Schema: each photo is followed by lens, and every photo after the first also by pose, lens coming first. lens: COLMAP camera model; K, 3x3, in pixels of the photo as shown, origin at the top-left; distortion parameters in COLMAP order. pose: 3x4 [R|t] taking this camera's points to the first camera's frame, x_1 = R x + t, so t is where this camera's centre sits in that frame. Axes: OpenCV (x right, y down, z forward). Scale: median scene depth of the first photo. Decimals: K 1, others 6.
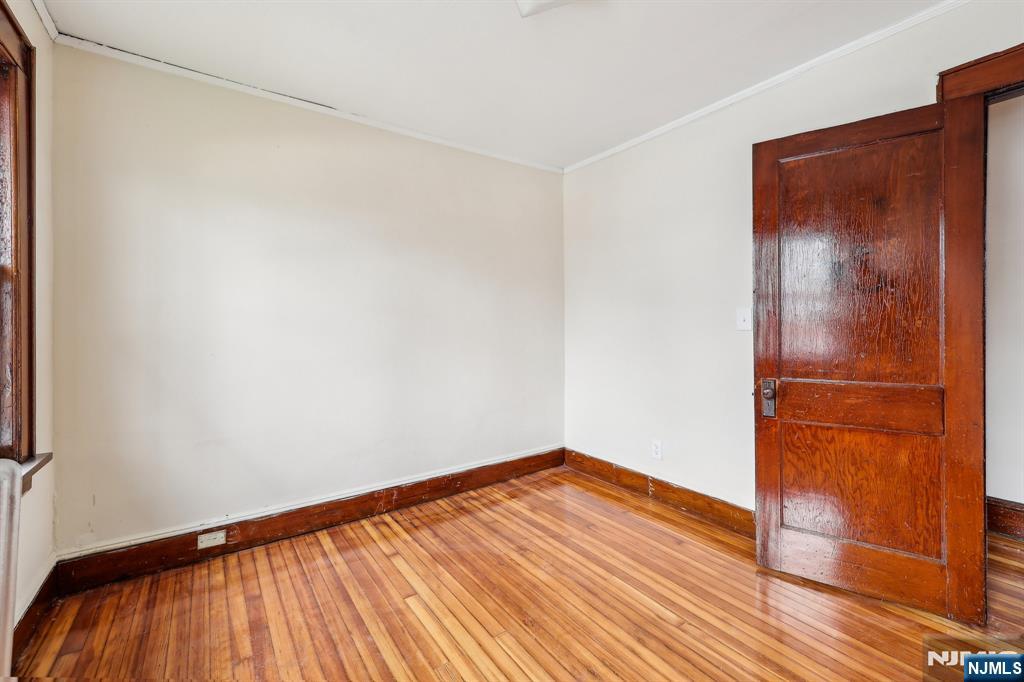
lens RADIAL K [[431.3, 0, 519.0], [0, 431.3, 327.2], [0, 0, 1]] dist [0.000168, -0.000726]
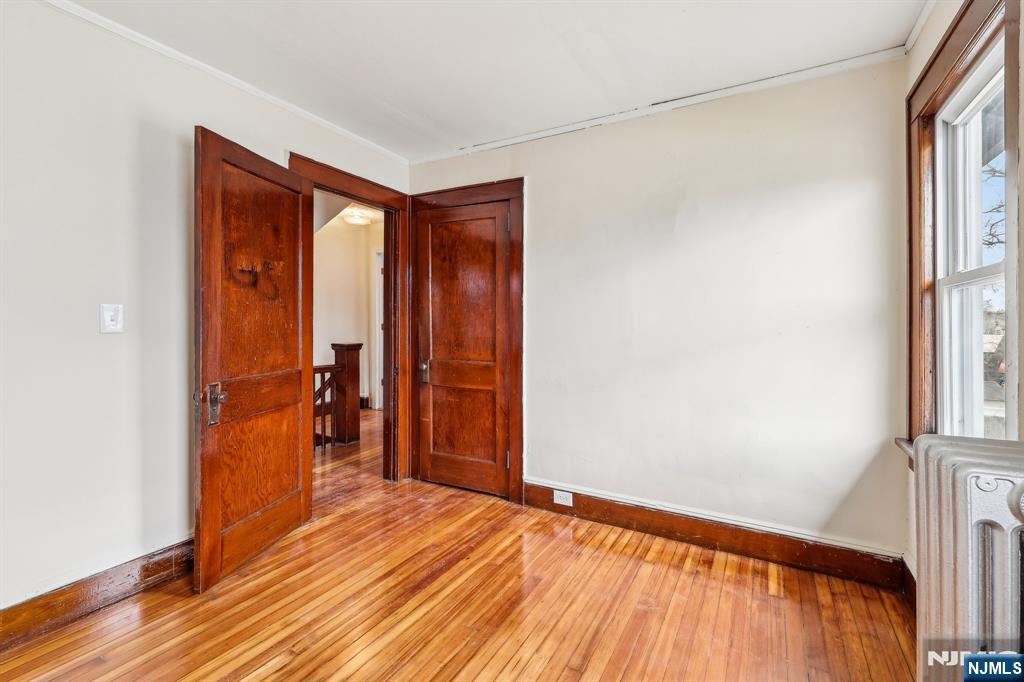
lens RADIAL K [[431.3, 0, 519.0], [0, 431.3, 327.2], [0, 0, 1]] dist [0.000168, -0.000726]
pose [[-0.424390, 0.004976, 0.905466, -0.513178], [0.009510, 0.999954, -0.001037, 0.003904], [-0.905429, 0.008171, -0.424418, 0.739068]]
